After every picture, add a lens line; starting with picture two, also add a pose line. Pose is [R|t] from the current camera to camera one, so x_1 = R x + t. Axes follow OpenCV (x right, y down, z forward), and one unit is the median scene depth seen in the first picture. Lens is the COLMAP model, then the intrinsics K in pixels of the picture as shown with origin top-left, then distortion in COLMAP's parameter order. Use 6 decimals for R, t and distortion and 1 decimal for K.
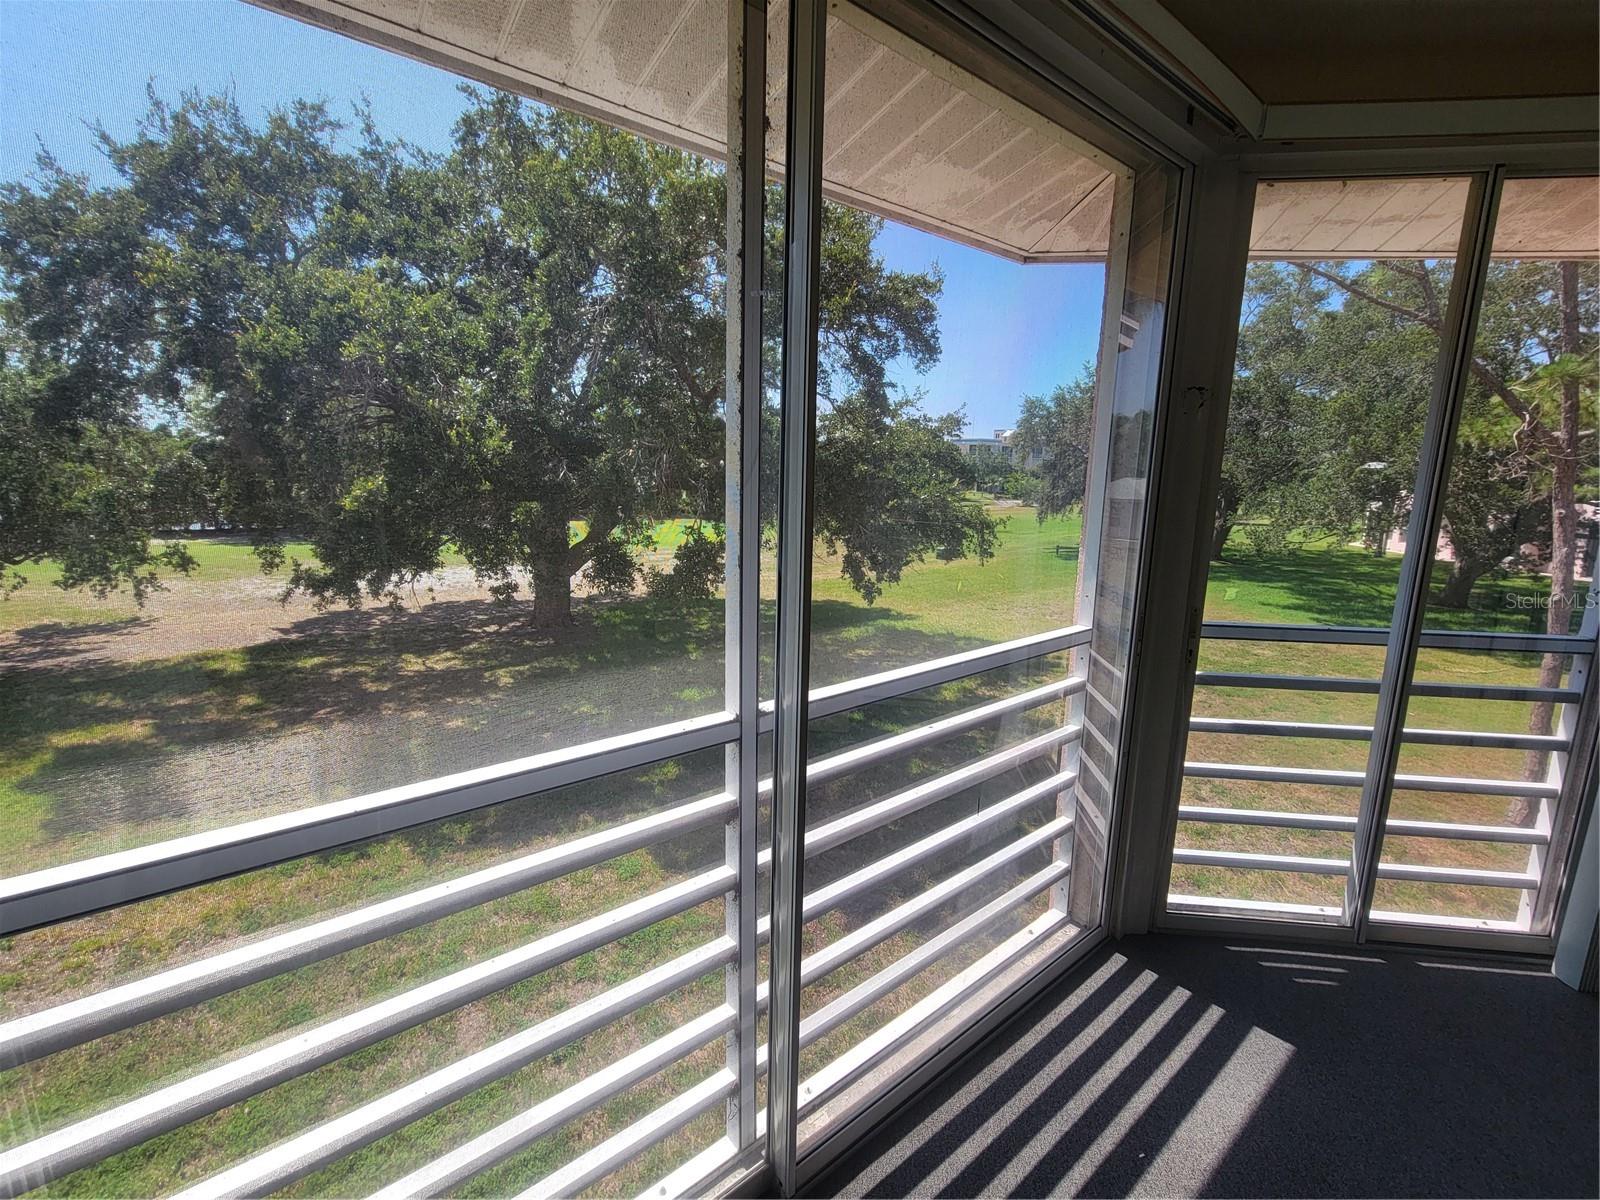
lens RADIAL K [[694.0, 0, 792.2], [0, 694.0, 601.8], [0, 0, 1]] dist [-0.001421, -0.001594]
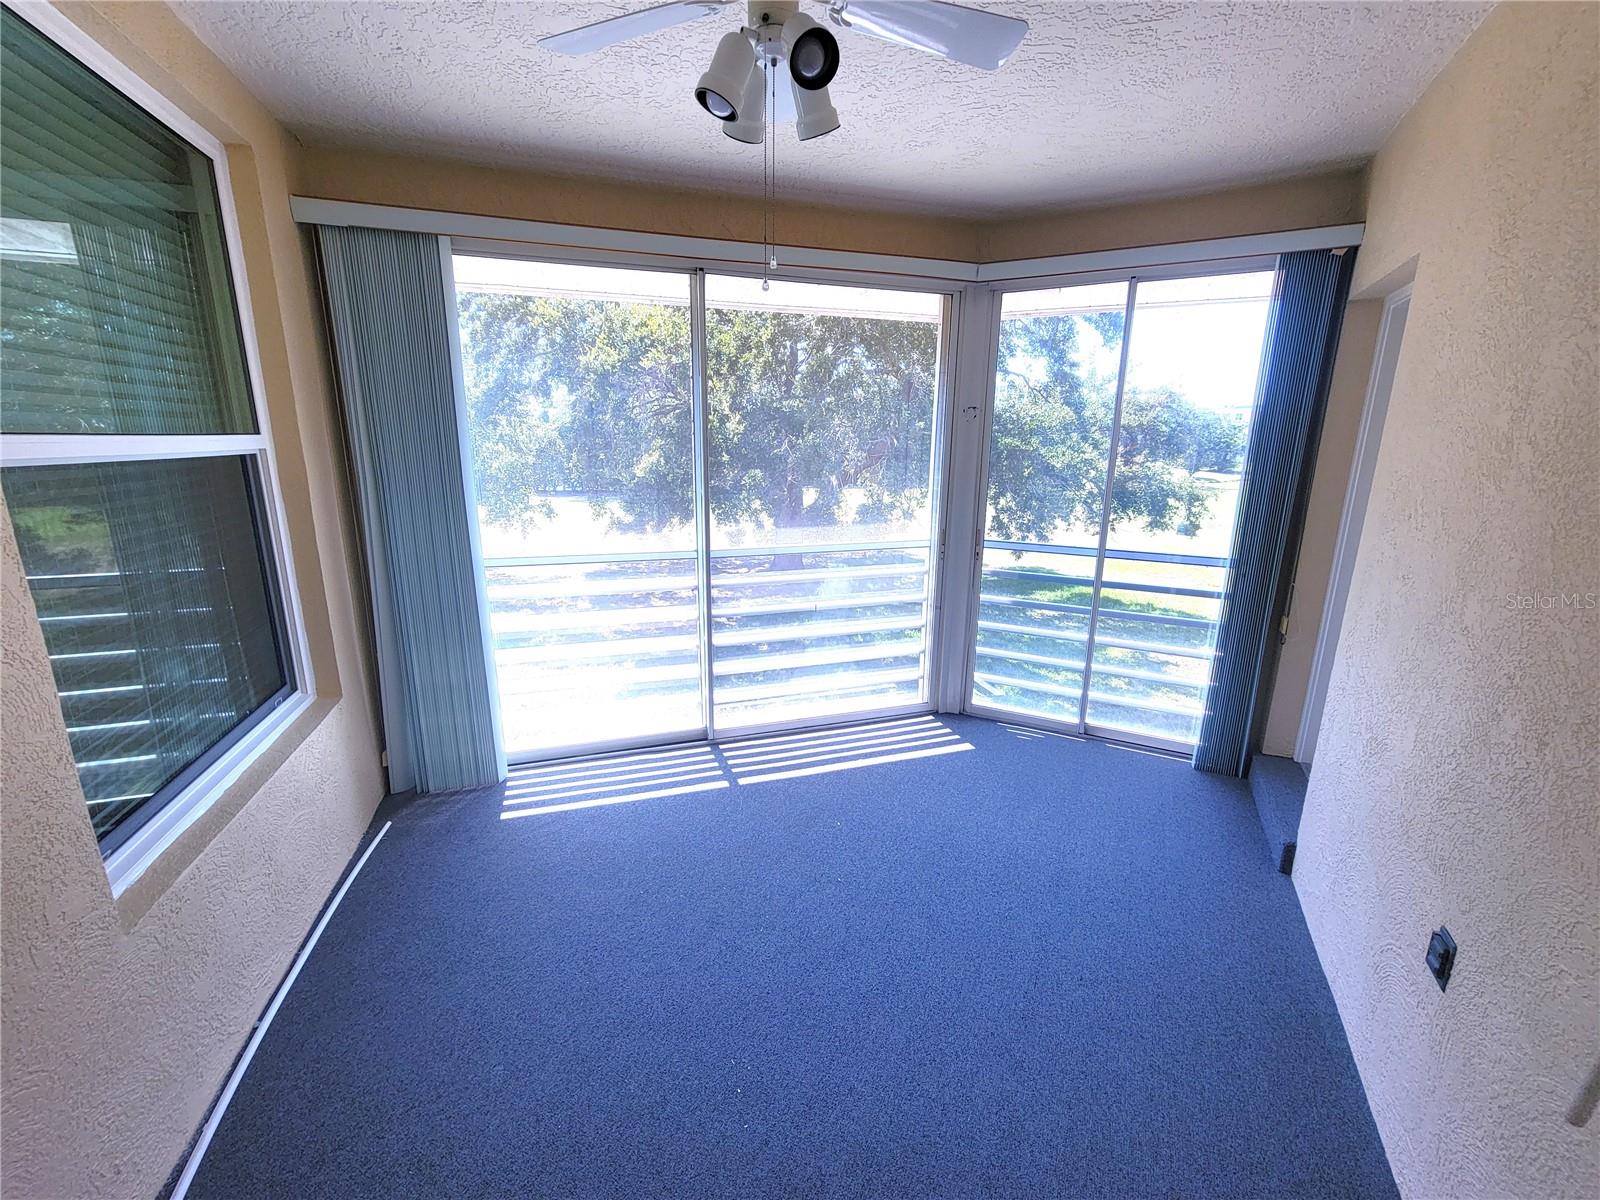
lens RADIAL K [[694.0, 0, 800.0], [0, 694.0, 602.1], [0, 0, 1]] dist [-0.001421, -0.001594]
pose [[0.926748, 0.071891, -0.368741, 0.174597], [-0.055592, 0.996957, 0.054653, 0.025909], [0.371548, -0.030150, 0.927924, -0.176500]]
